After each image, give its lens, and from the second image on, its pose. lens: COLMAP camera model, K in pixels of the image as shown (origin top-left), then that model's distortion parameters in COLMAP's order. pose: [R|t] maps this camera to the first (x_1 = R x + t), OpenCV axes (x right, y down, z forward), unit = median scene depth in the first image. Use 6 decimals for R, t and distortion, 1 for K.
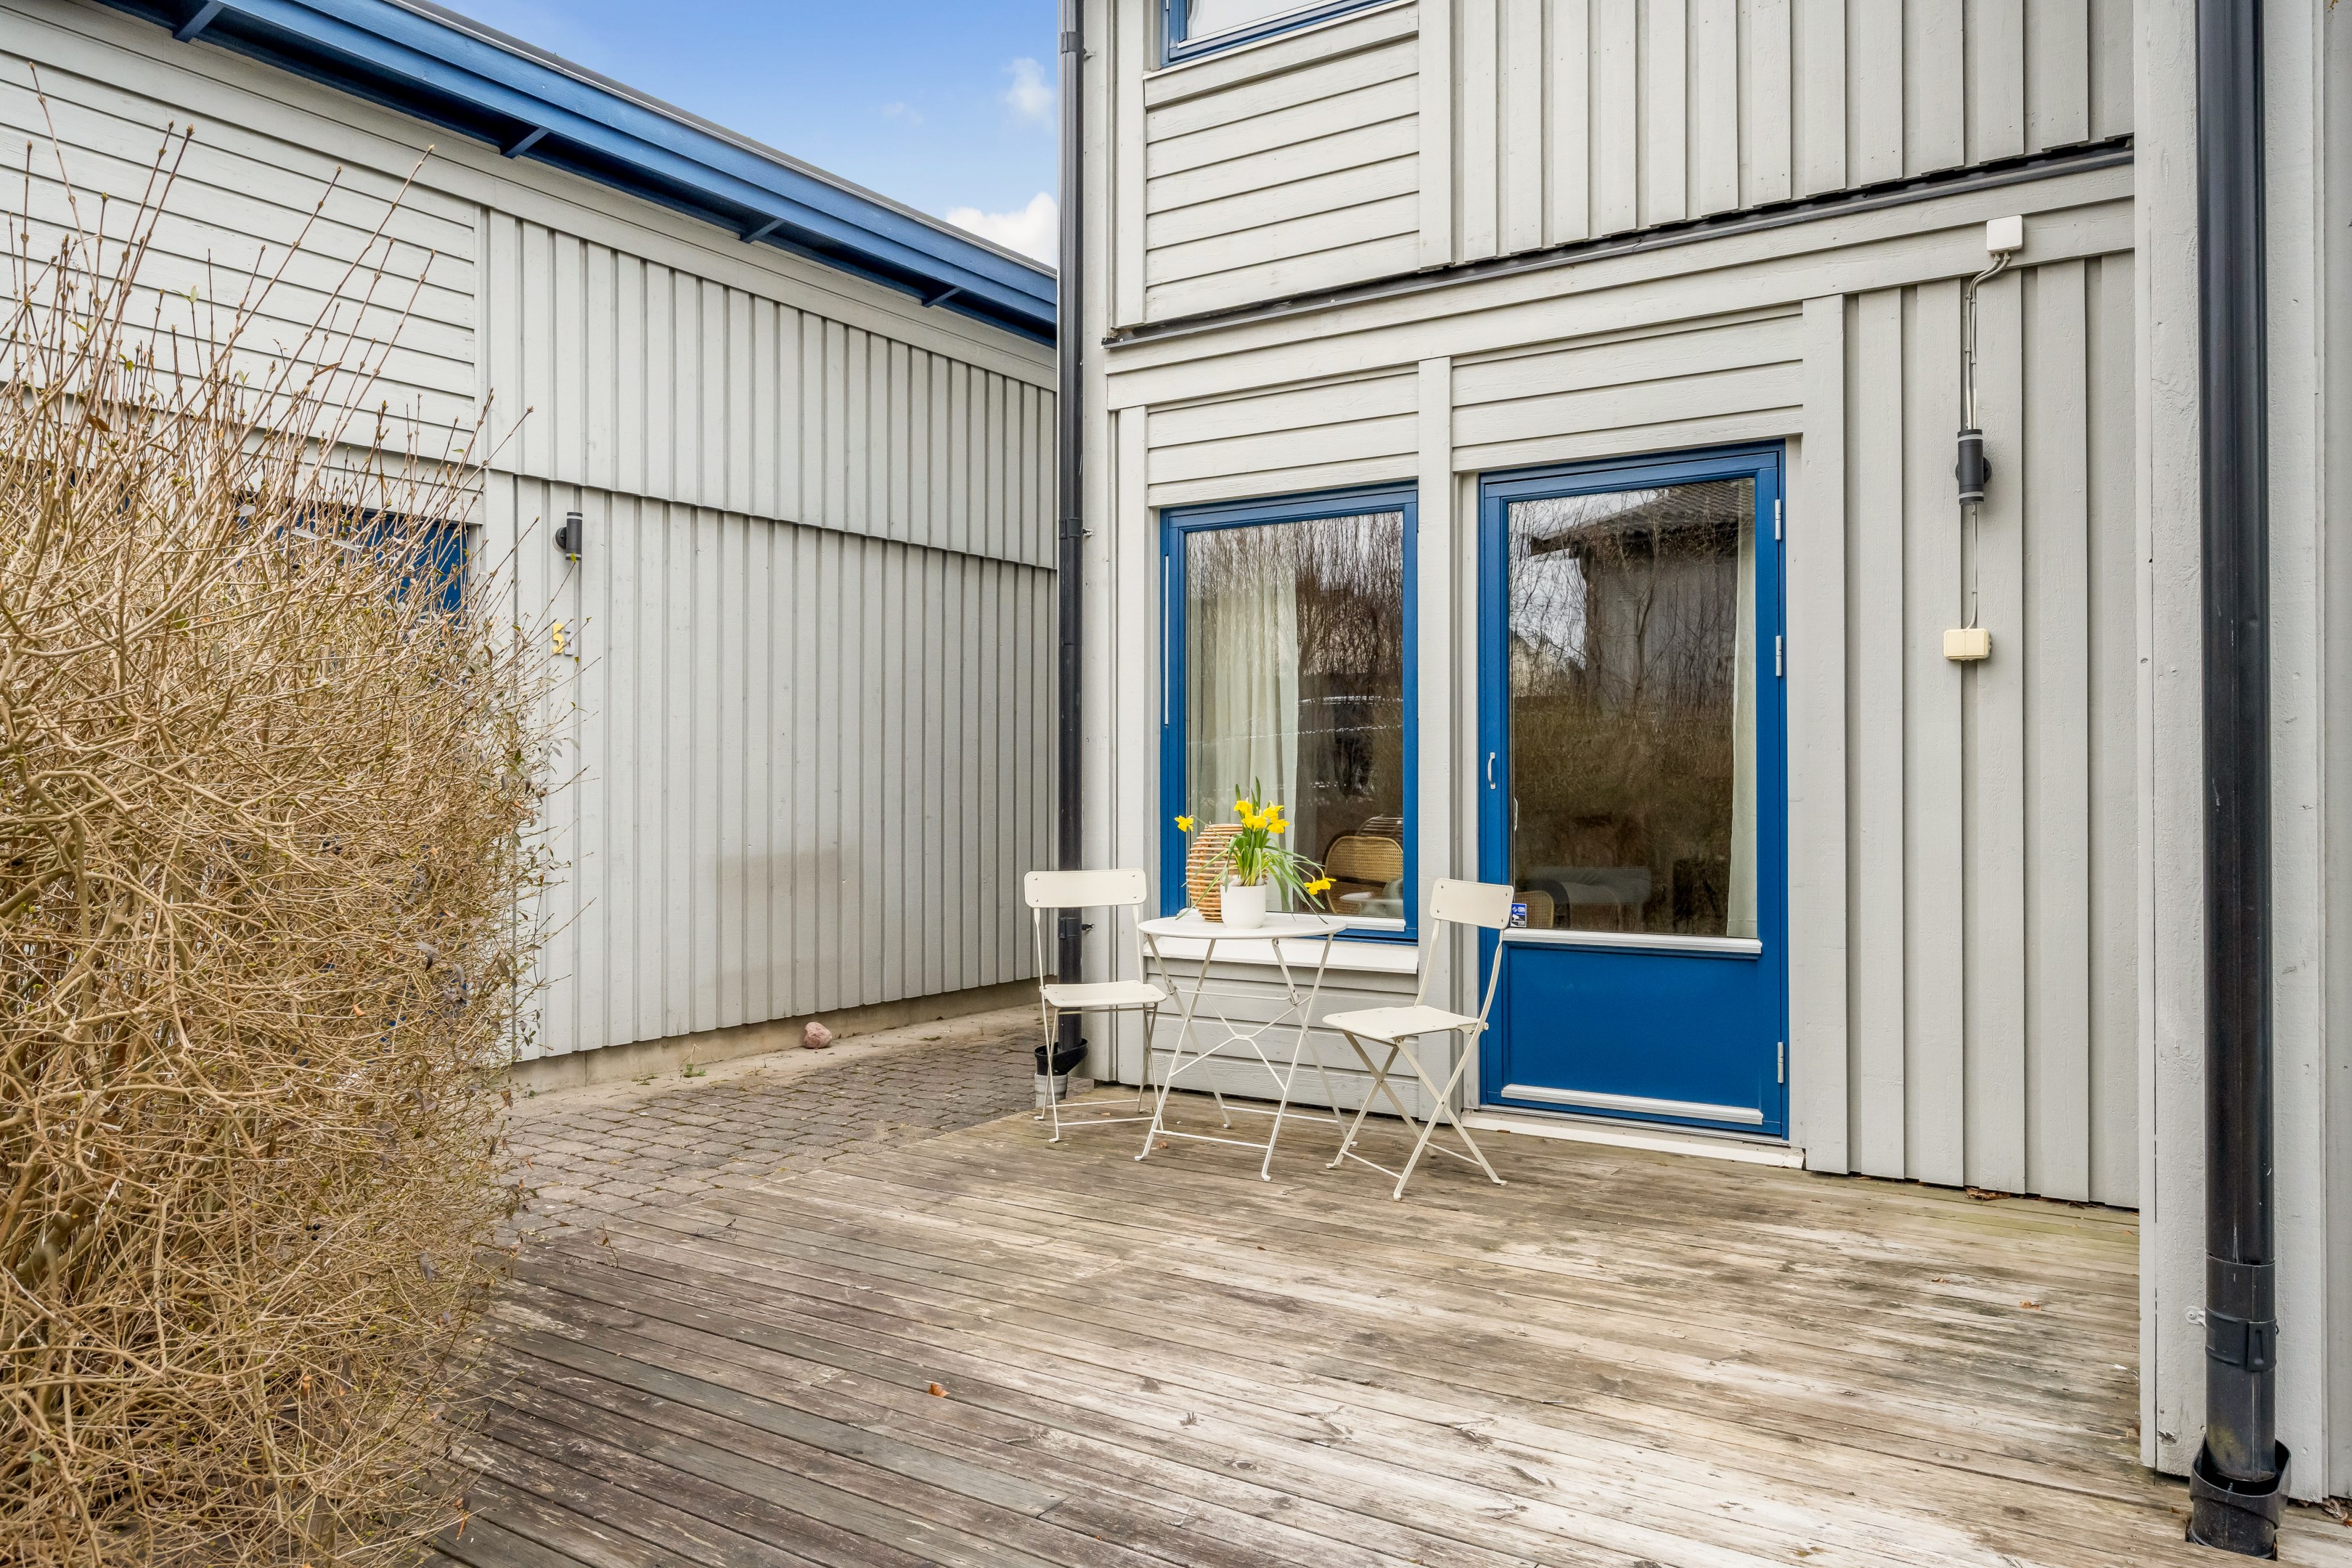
lens RADIAL K [[1619.9, 0, 1173.6], [0, 1619.9, 784.5], [0, 0, 1]] dist [-0.009142, 0.007169]
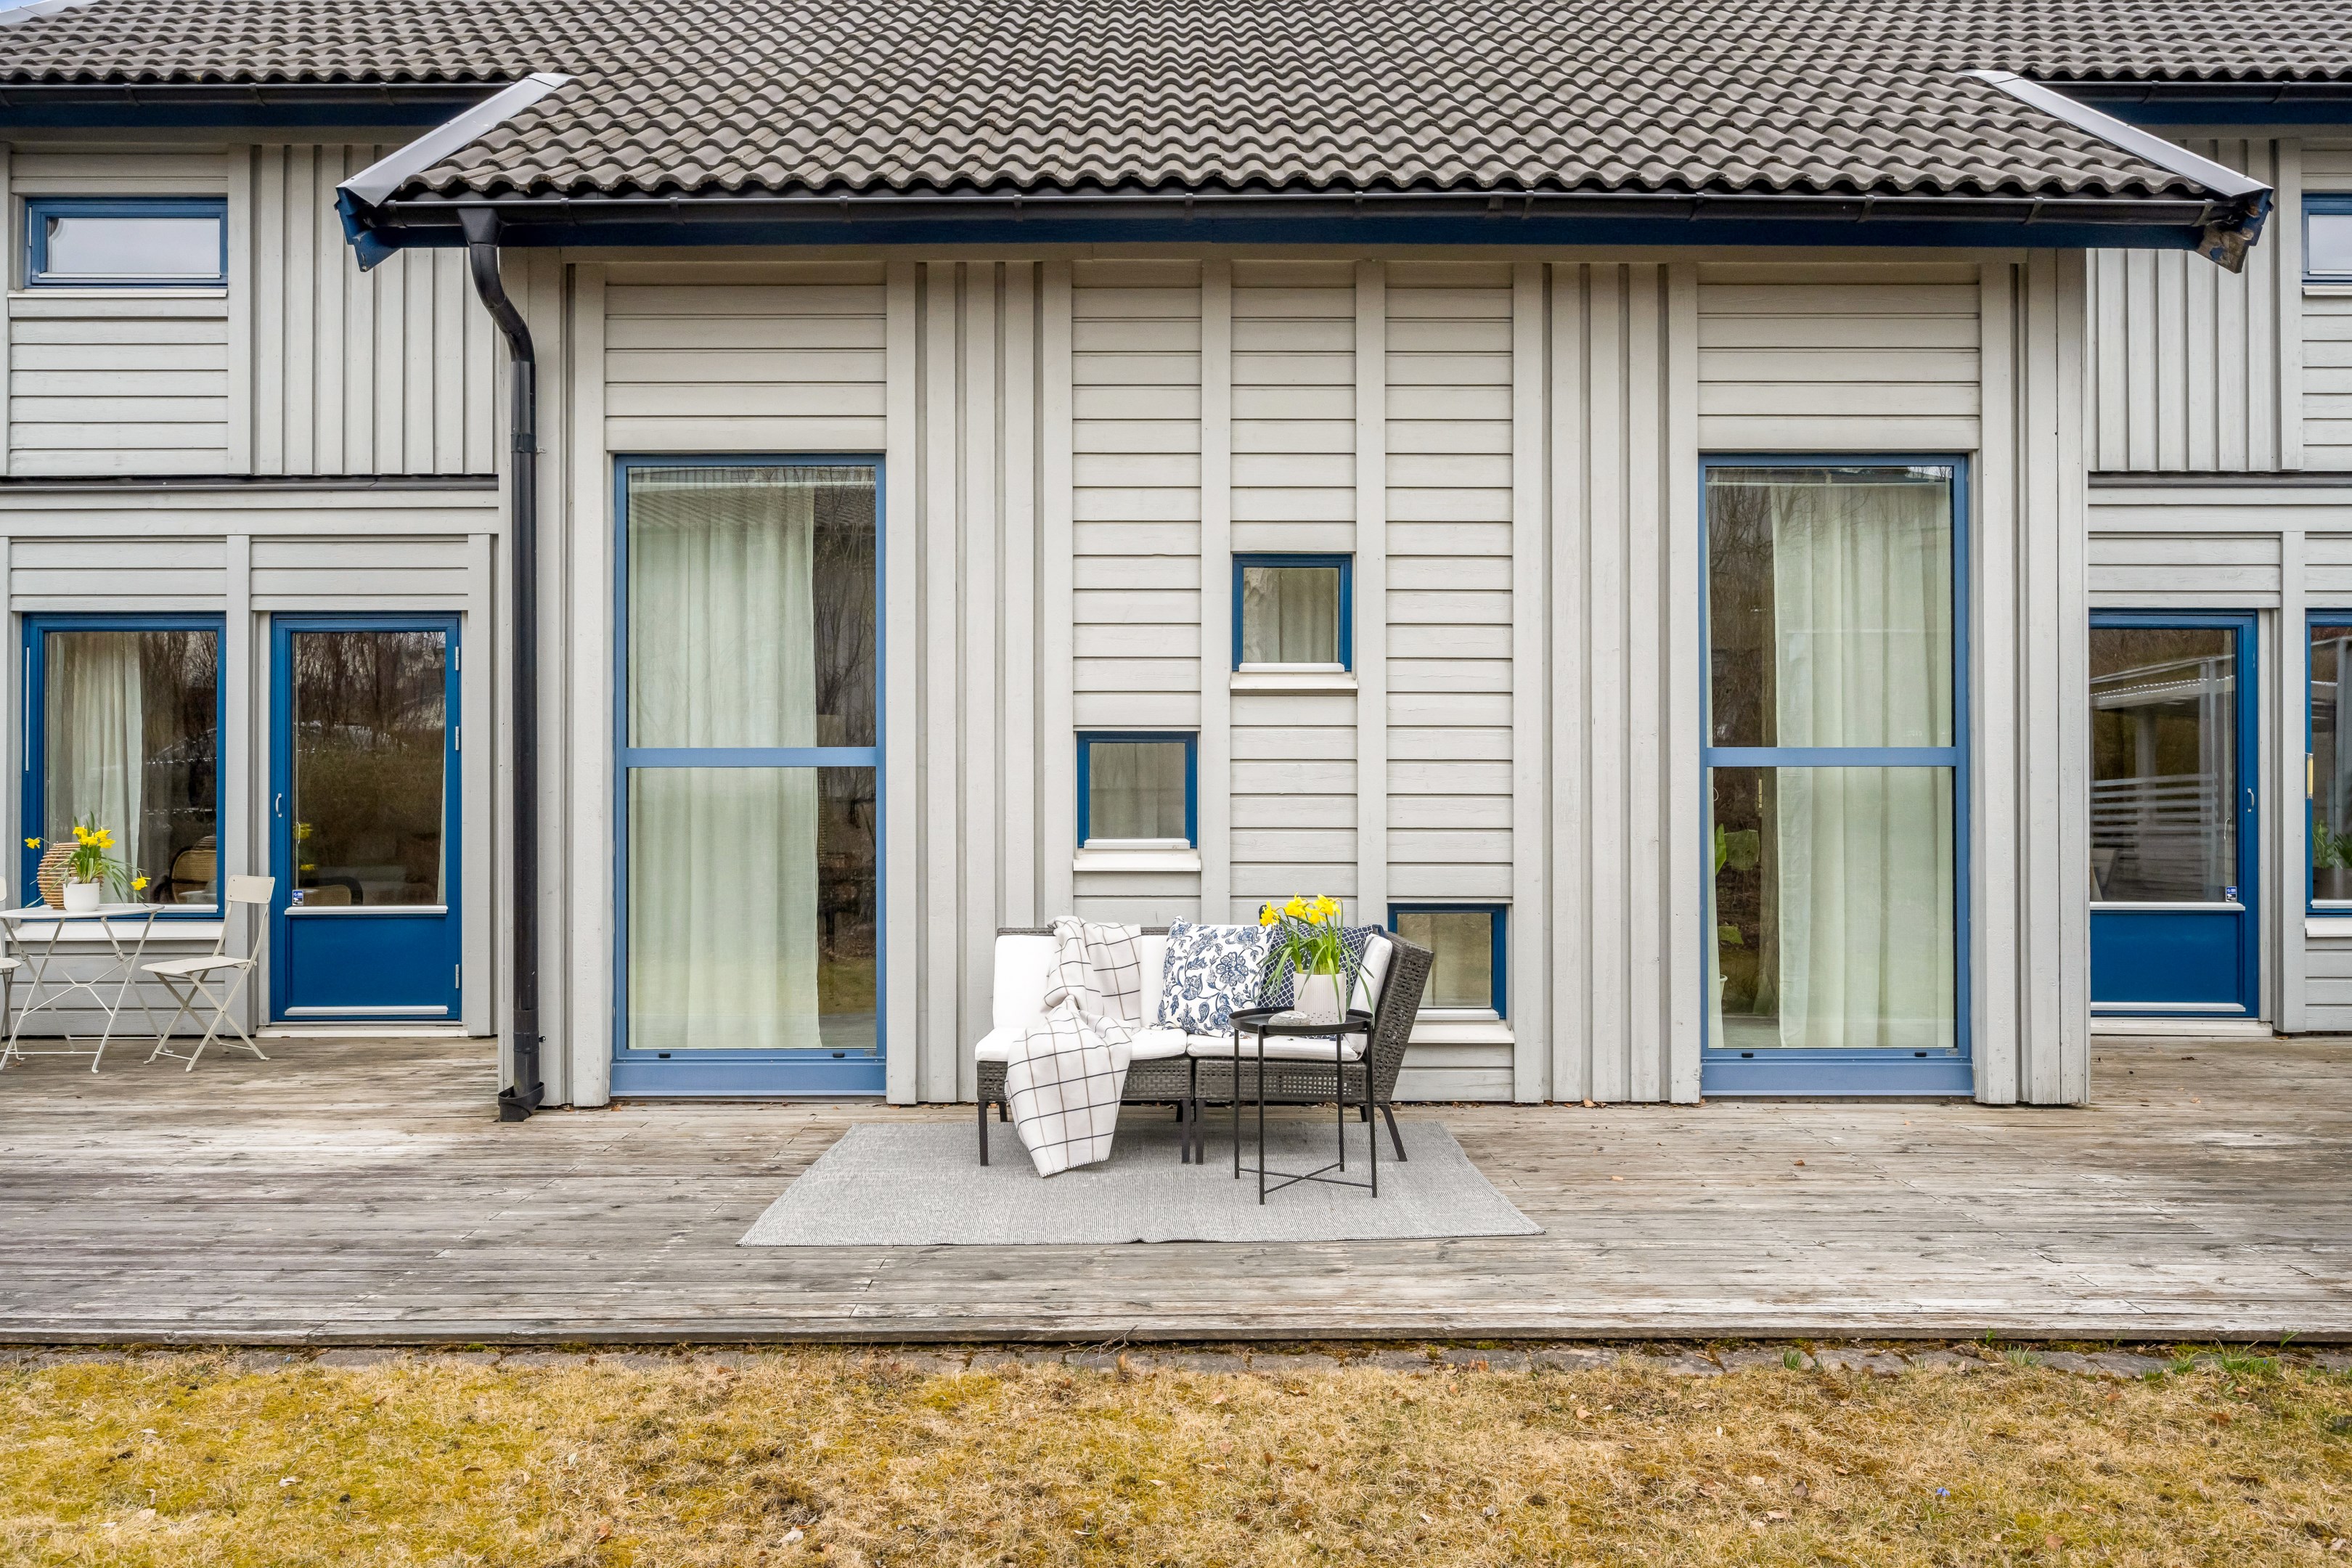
lens RADIAL K [[1619.9, 0, 1179.1], [0, 1619.9, 778.7], [0, 0, 1]] dist [-0.009142, 0.007169]
pose [[0.832089, 0.003060, 0.554633, 0.055115], [0.003656, 0.999933, -0.011001, -0.013803], [-0.554630, 0.011182, 0.832022, -0.760055]]
